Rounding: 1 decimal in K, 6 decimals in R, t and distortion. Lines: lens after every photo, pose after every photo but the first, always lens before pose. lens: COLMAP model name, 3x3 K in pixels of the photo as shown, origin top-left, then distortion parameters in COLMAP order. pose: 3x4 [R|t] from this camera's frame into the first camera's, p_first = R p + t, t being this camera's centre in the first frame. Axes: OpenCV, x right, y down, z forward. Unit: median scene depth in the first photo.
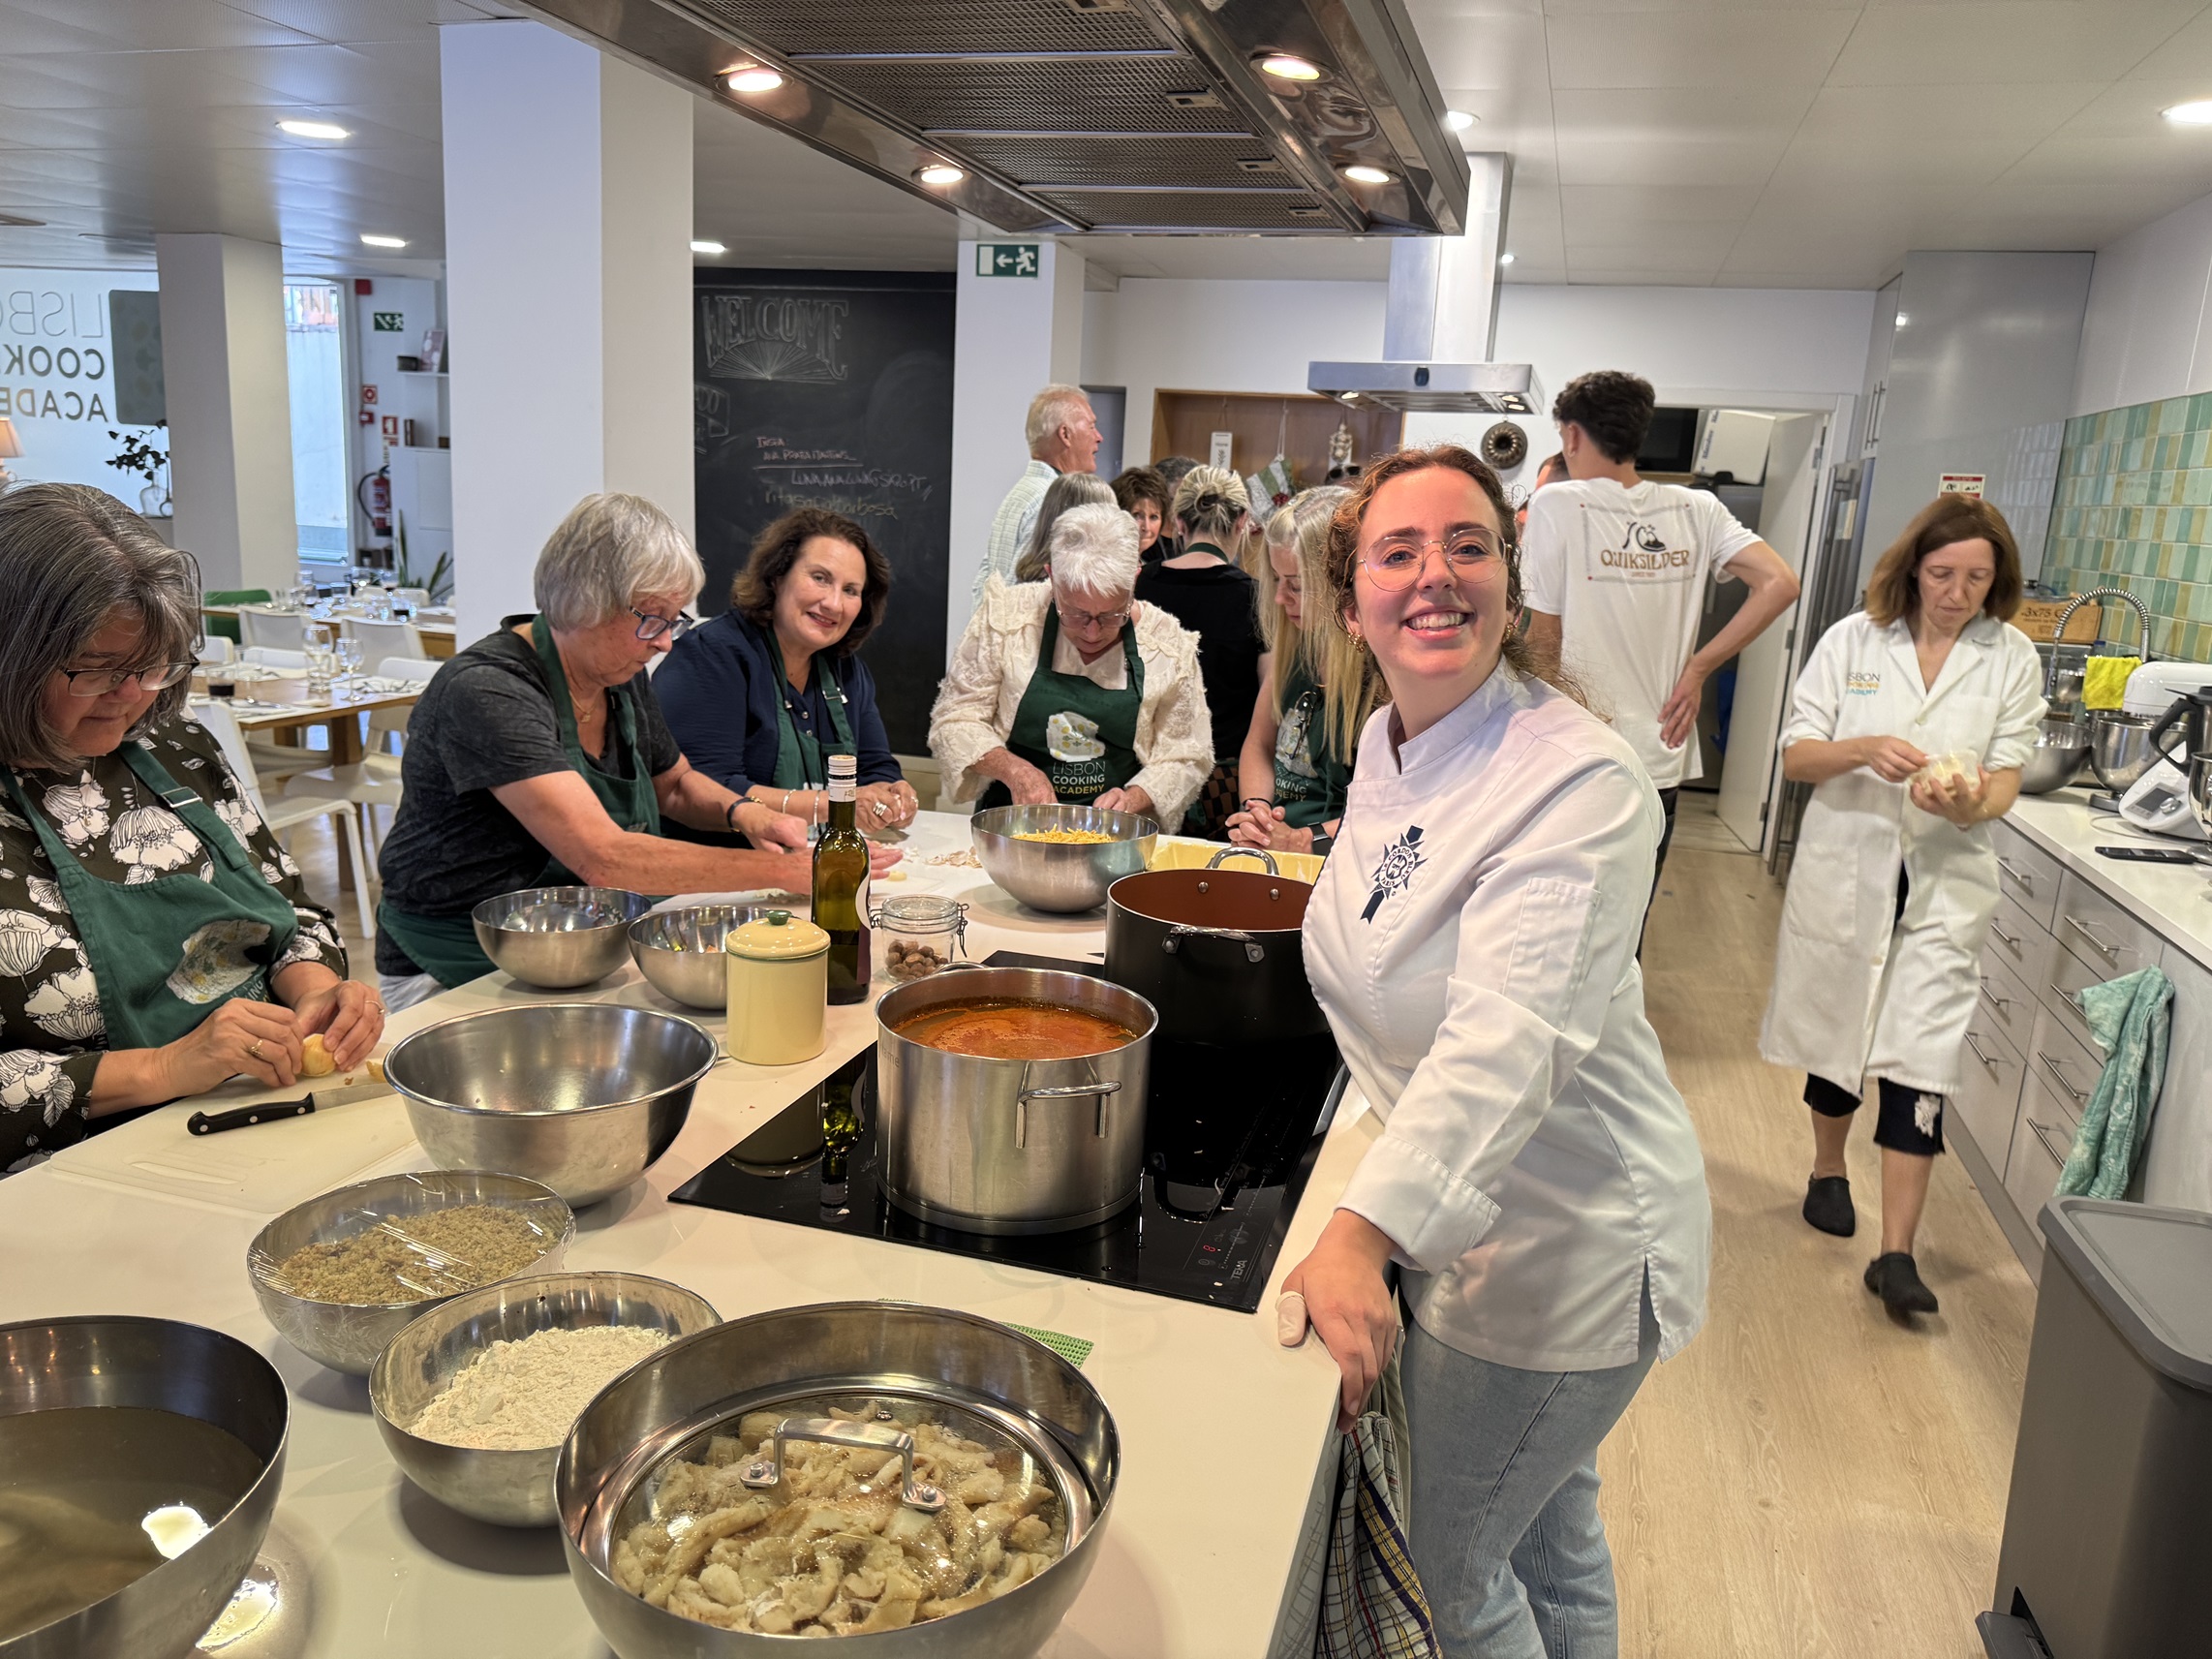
lens RADIAL K [[1565.2, 0, 1110.8], [0, 1565.2, 824.0], [0, 0, 1]] dist [0.003047, 0.001261]
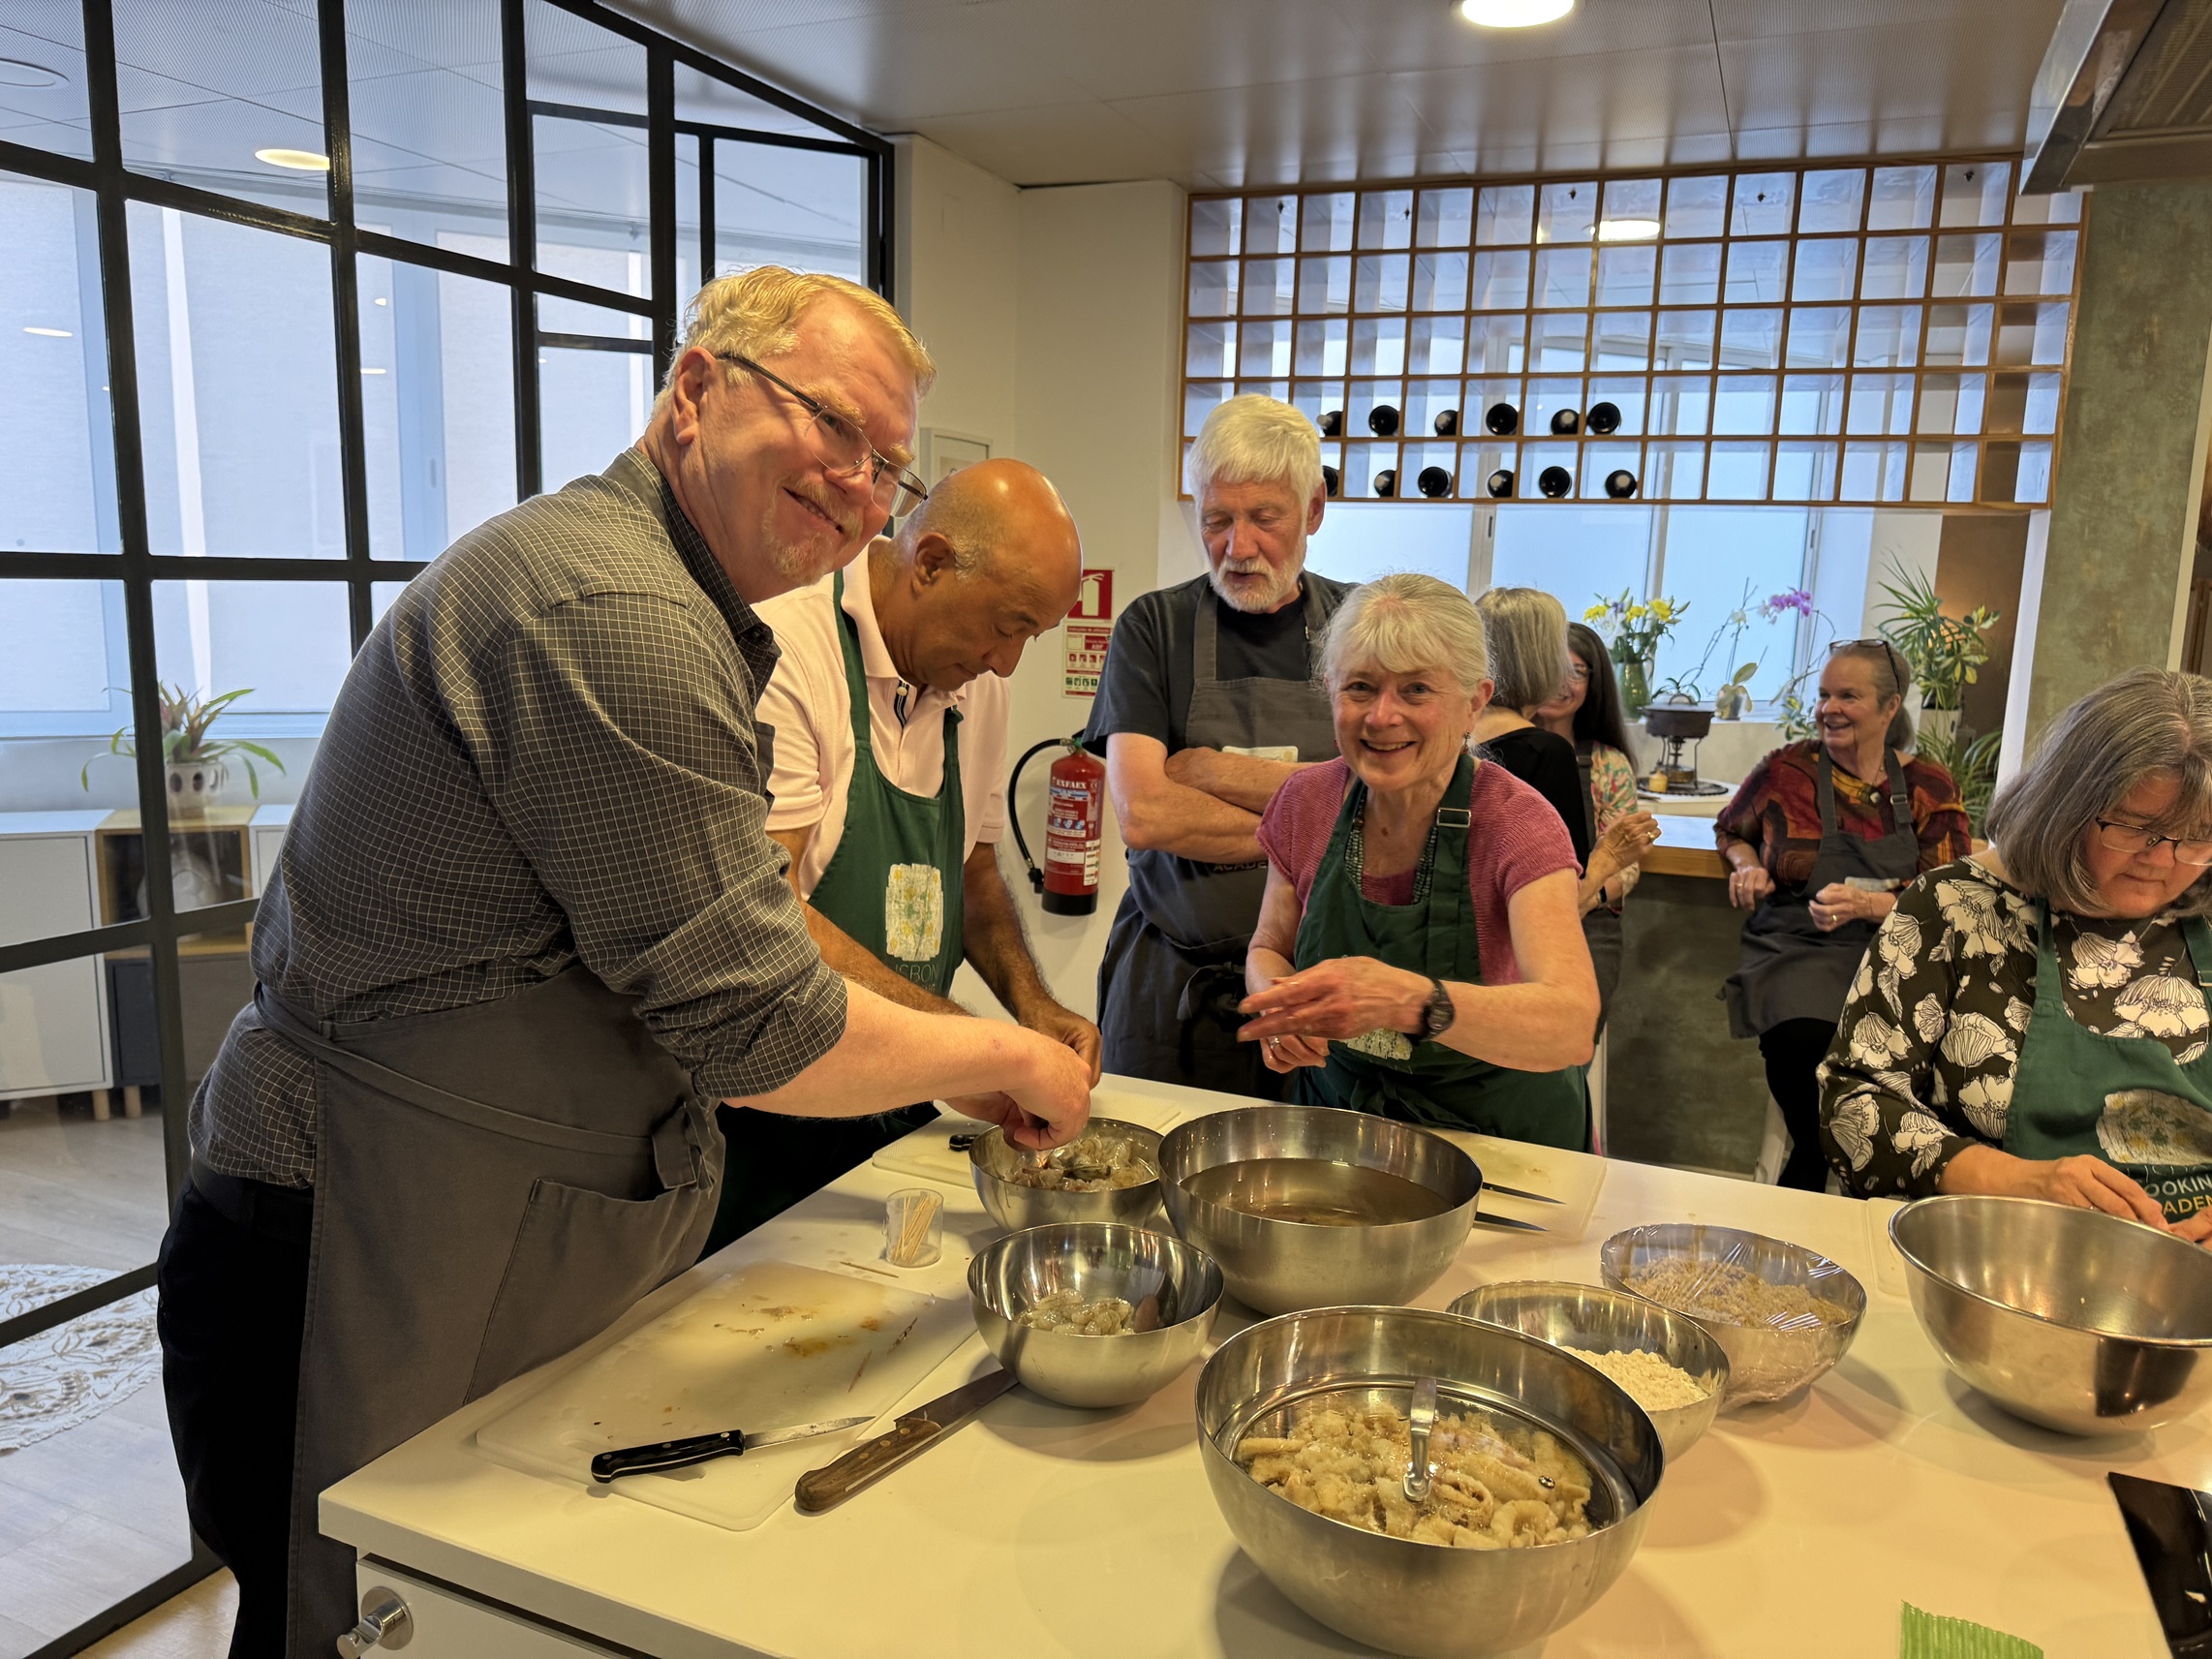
lens RADIAL K [[1565.2, 0, 1103.6], [0, 1565.2, 830.3], [0, 0, 1]] dist [0.003047, 0.001261]
pose [[-0.111347, 0.104201, -0.988304, 0.508113], [-0.249518, 0.959699, 0.129297, -0.063065], [0.961947, 0.260997, -0.080859, 0.362388]]
